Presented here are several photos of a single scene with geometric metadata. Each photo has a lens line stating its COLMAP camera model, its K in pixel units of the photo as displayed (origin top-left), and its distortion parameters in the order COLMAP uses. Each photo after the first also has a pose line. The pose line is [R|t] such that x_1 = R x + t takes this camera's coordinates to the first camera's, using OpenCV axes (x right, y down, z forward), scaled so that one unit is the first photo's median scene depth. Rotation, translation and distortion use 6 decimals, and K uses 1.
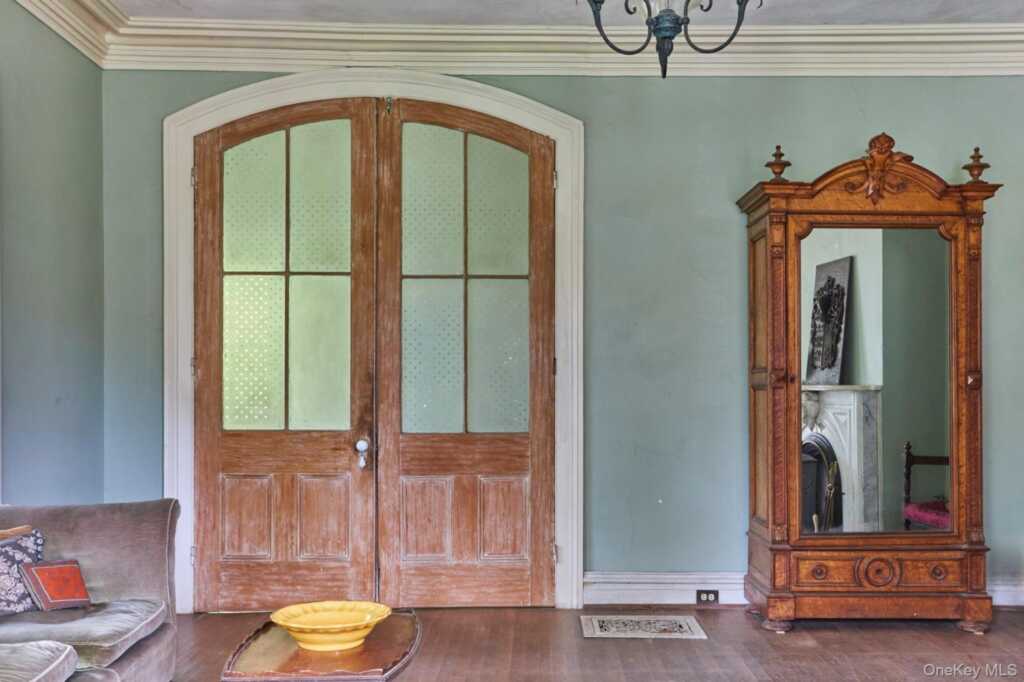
lens RADIAL K [[1078.5, 0, 511.7], [0, 1078.5, 346.7], [0, 0, 1]] dist [0.017752, 0.000000]
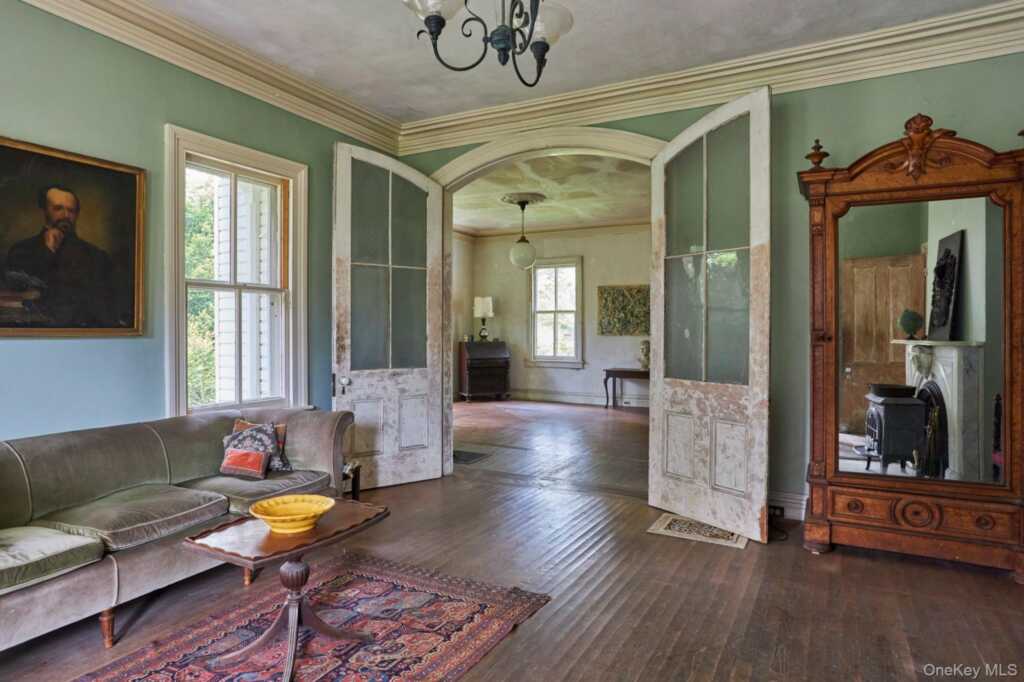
lens RADIAL K [[607.1, 0, 507.9], [0, 607.1, 319.1], [0, 0, 1]] dist [-0.039108, 0.020592]
pose [[0.865669, -0.007641, -0.500559, 0.281705], [0.015075, 0.999828, 0.010809, -0.003095], [0.500390, -0.016903, 0.865635, 0.264125]]
